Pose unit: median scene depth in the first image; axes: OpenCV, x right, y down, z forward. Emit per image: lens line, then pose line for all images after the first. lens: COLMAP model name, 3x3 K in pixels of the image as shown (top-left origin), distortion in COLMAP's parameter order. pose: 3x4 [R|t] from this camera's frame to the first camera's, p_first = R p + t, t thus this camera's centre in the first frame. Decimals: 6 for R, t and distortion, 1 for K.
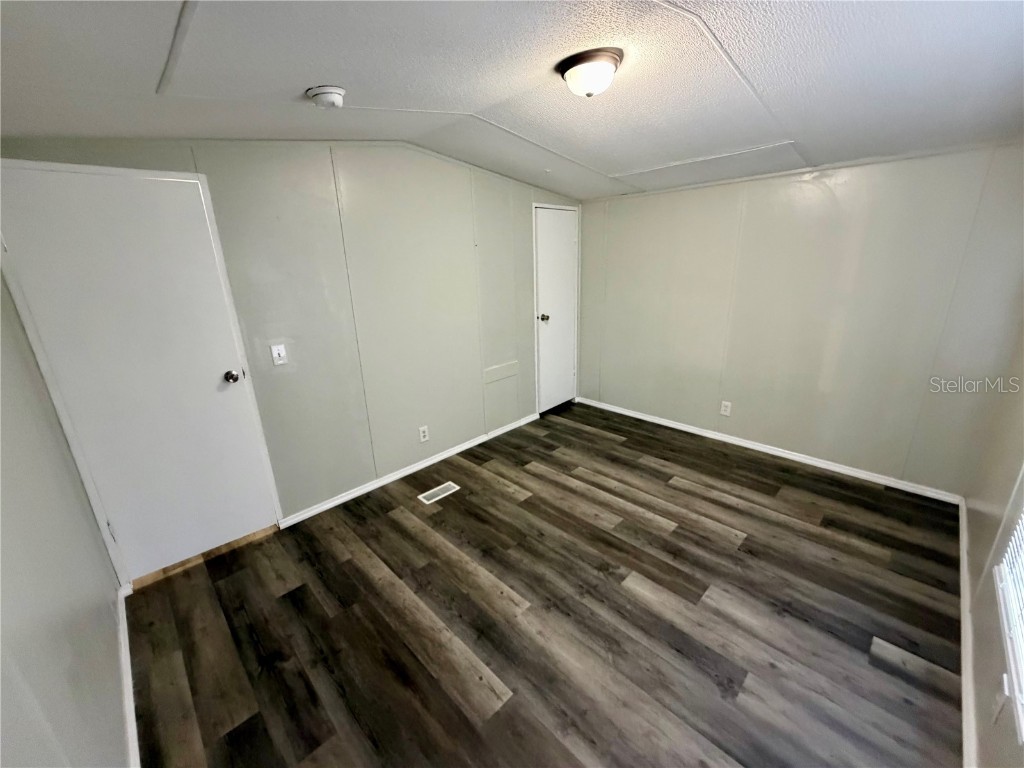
lens RADIAL K [[408.6, 0, 511.6], [0, 408.6, 384.2], [0, 0, 1]] dist [0.001500, 0.000039]
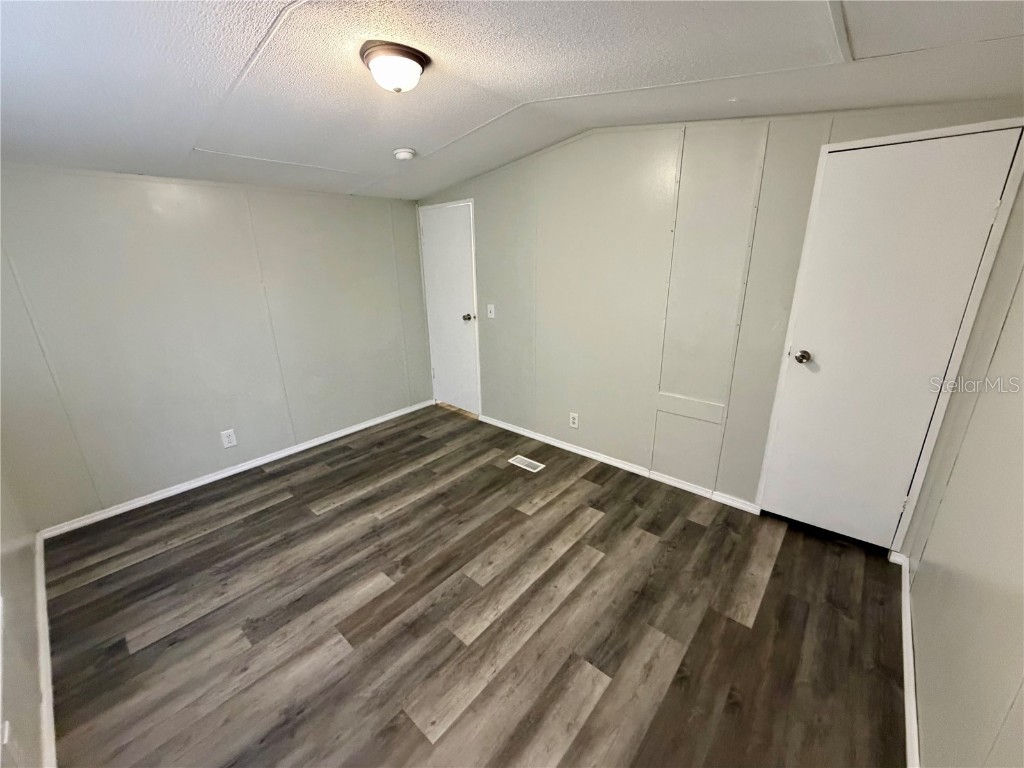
lens RADIAL K [[408.6, 0, 506.8], [0, 408.6, 385.3], [0, 0, 1]] dist [0.001500, 0.000039]
pose [[0.073405, 0.337936, -0.938302, 0.986509], [-0.281805, 0.909527, 0.305526, -0.313581], [0.956660, 0.241992, 0.161996, 0.908511]]
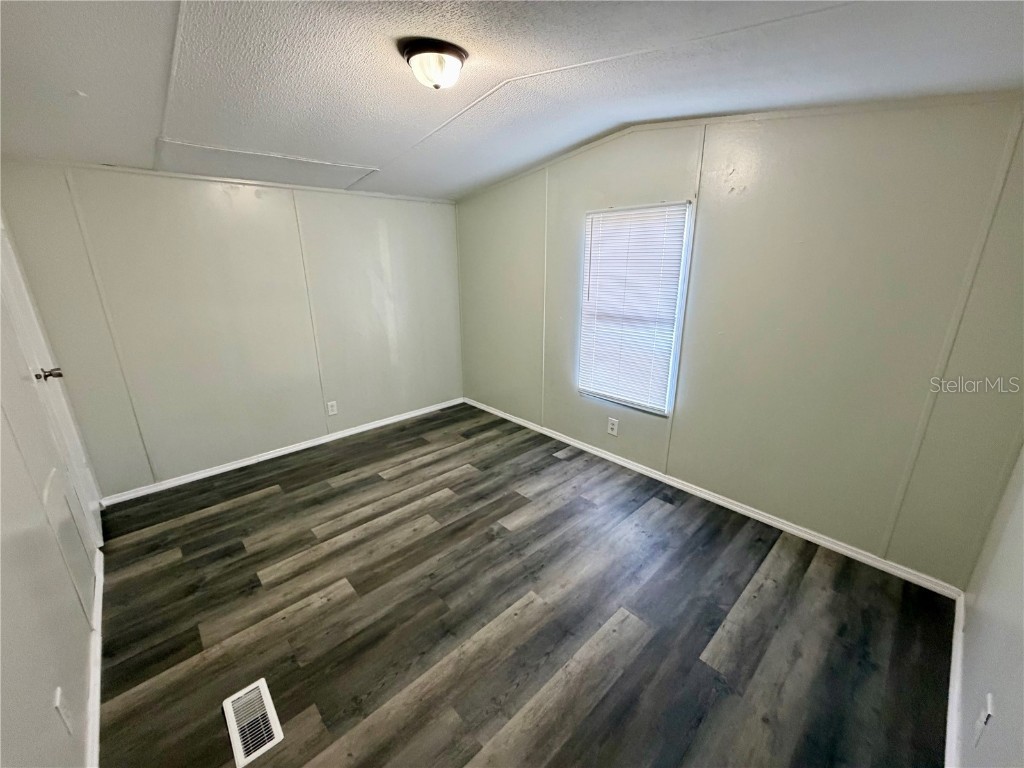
lens RADIAL K [[408.6, 0, 504.5], [0, 408.6, 385.7], [0, 0, 1]] dist [0.001500, 0.000039]
pose [[0.032335, -0.264319, 0.963893, -0.677984], [0.305237, 0.920935, 0.242300, -0.168181], [-0.951727, 0.286381, 0.110458, 0.681904]]
